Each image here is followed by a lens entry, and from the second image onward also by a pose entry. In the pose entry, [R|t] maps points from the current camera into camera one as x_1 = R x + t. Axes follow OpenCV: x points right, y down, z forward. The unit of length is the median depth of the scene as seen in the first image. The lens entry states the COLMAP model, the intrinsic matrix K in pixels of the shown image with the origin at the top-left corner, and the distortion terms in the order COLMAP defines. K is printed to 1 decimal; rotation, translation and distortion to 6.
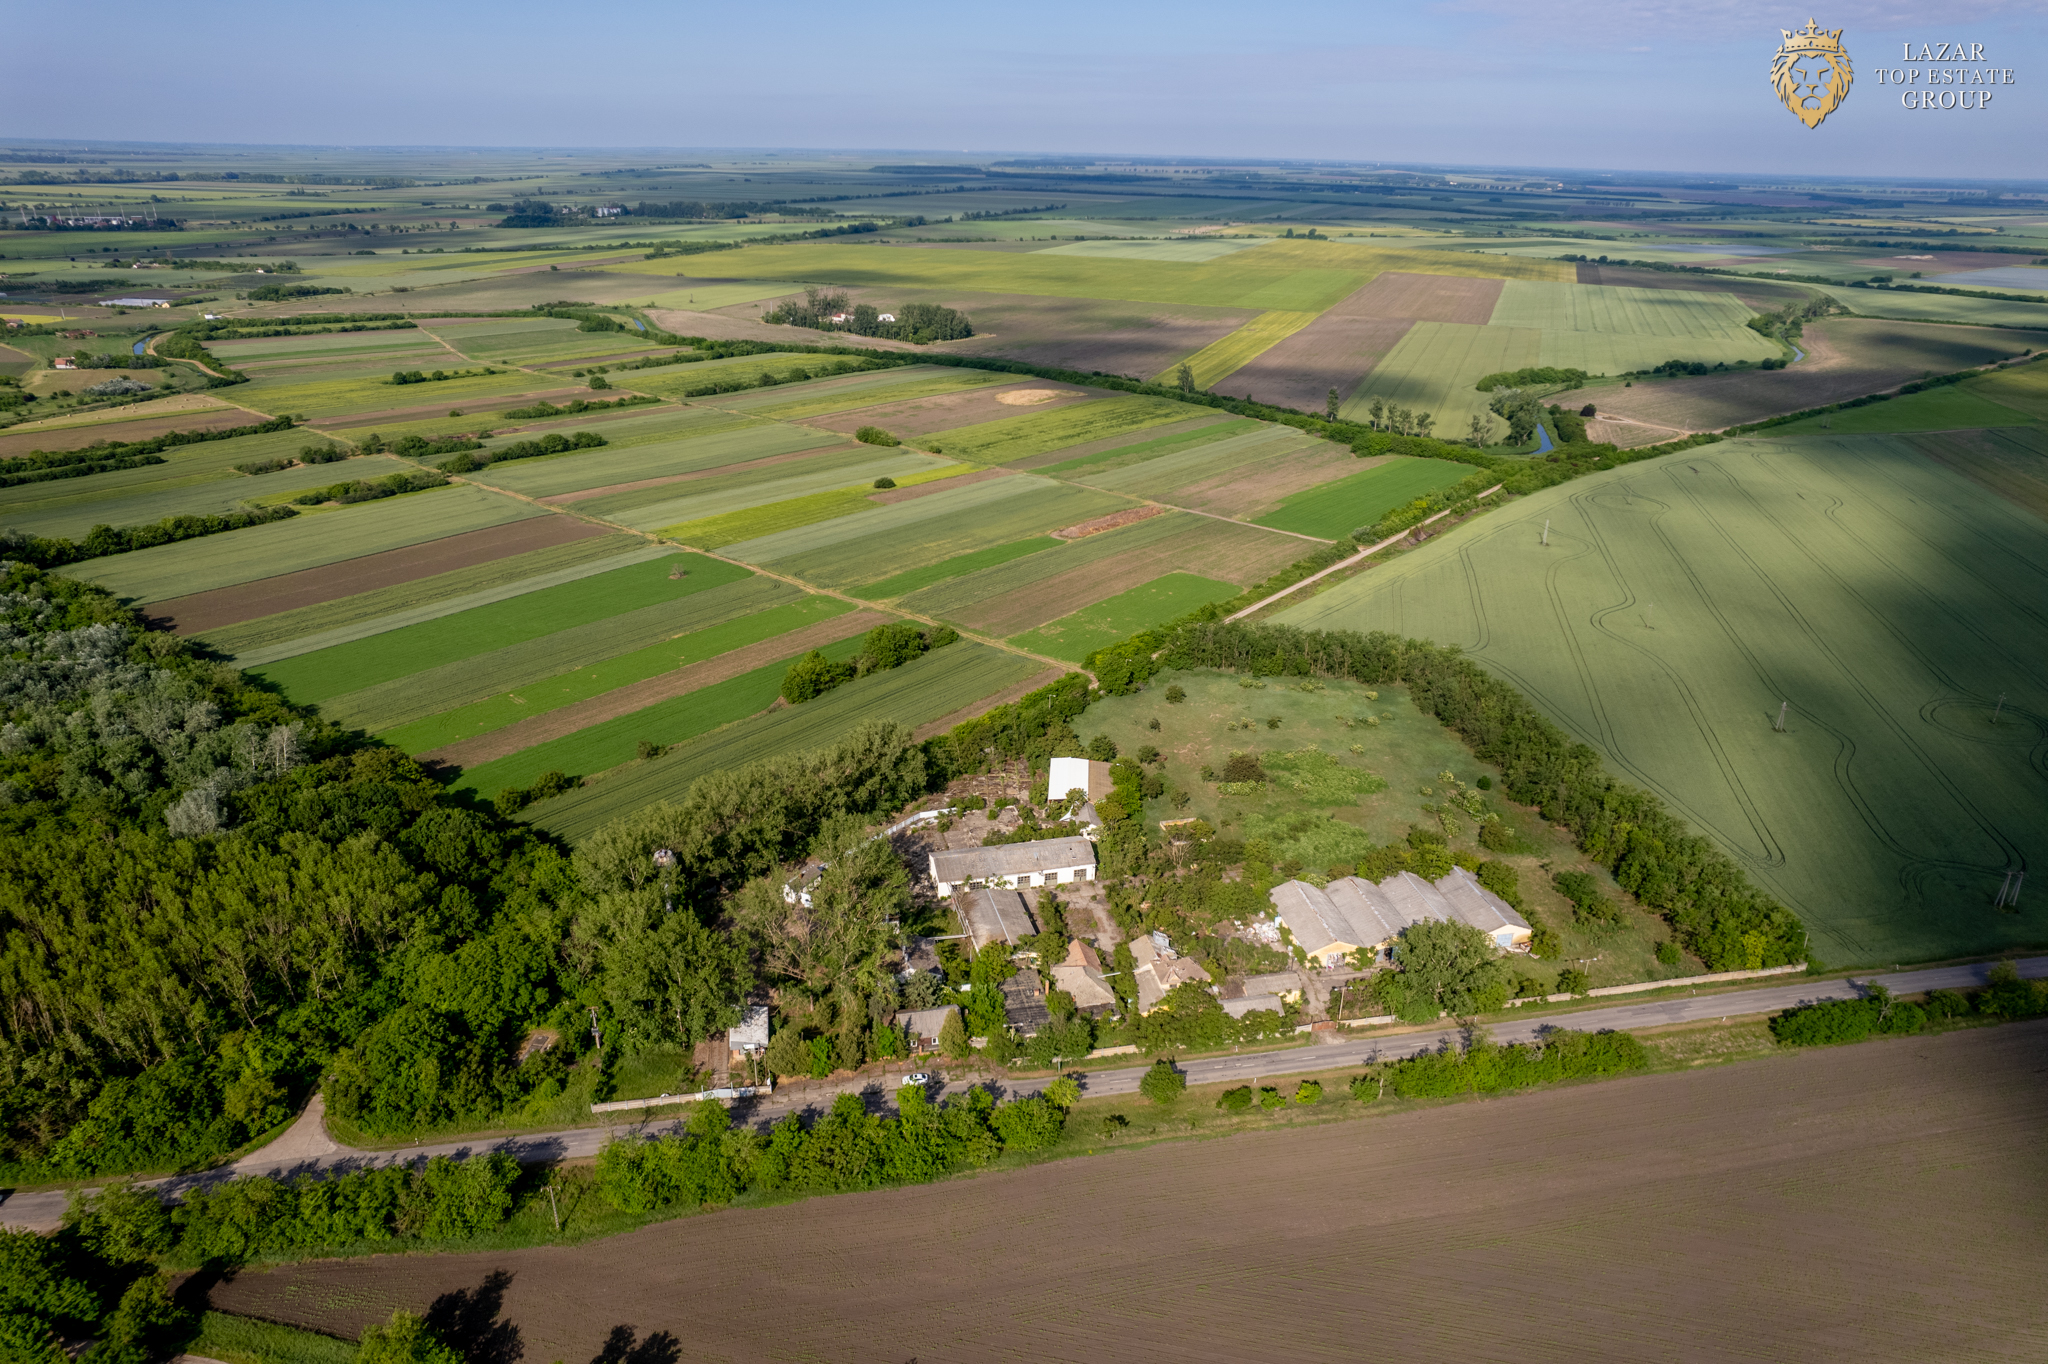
lens RADIAL K [[1329.3, 0, 1036.1], [0, 1329.3, 642.8], [0, 0, 1]] dist [-0.087201, 0.087621]
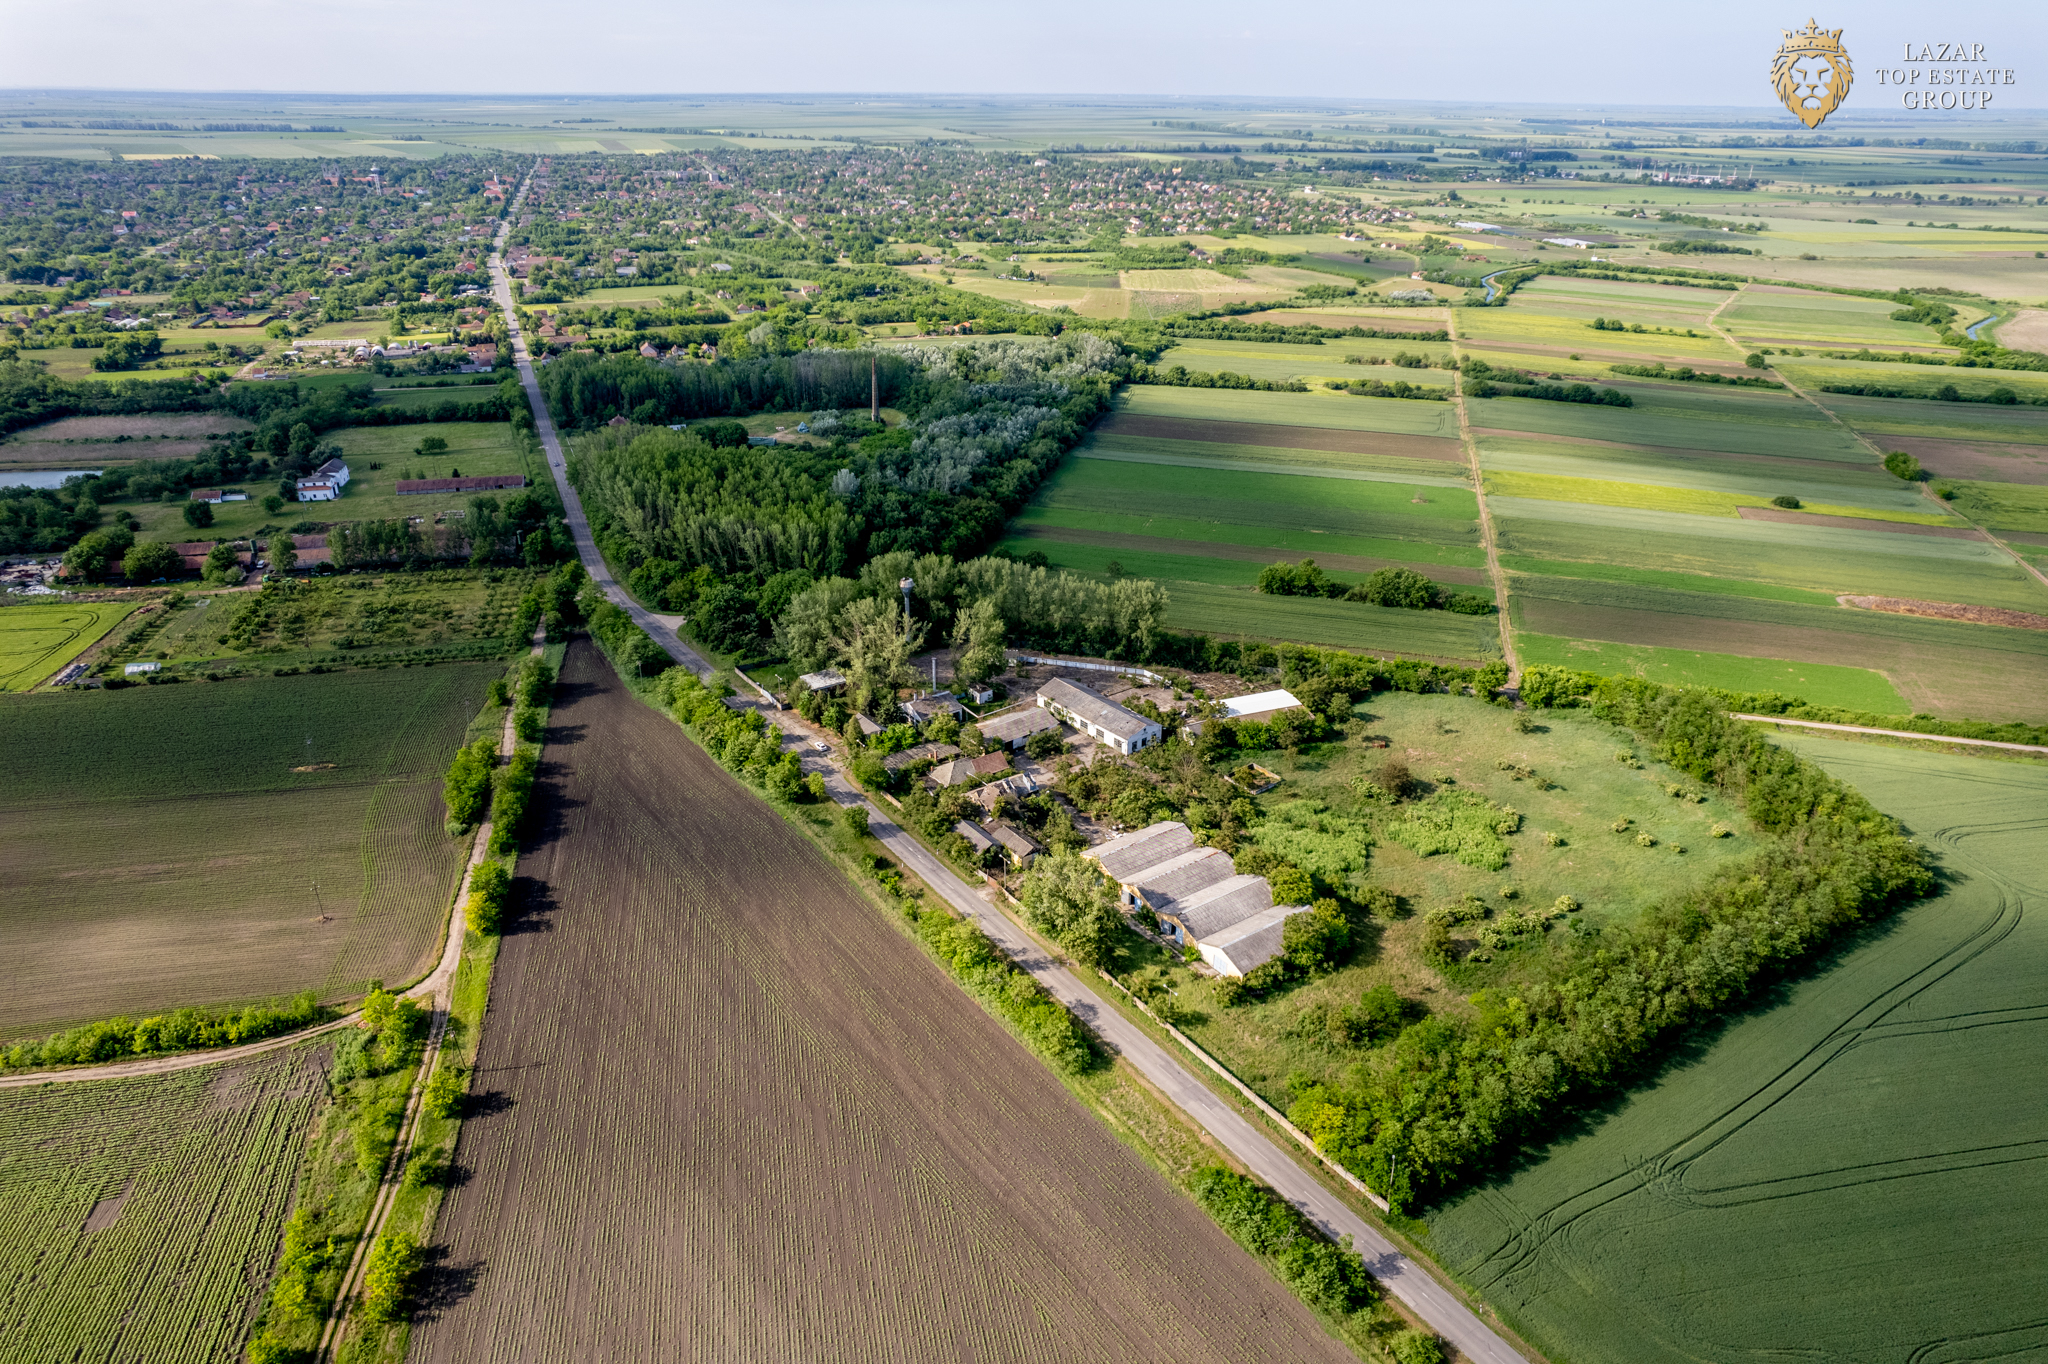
lens RADIAL K [[1329.3, 0, 1036.1], [0, 1329.3, 642.8], [0, 0, 1]] dist [-0.087201, 0.087621]
pose [[0.411844, 0.344910, -0.843458, 0.513672], [-0.326114, 0.920085, 0.217009, -0.070440], [0.850902, 0.185689, 0.491412, 0.204539]]
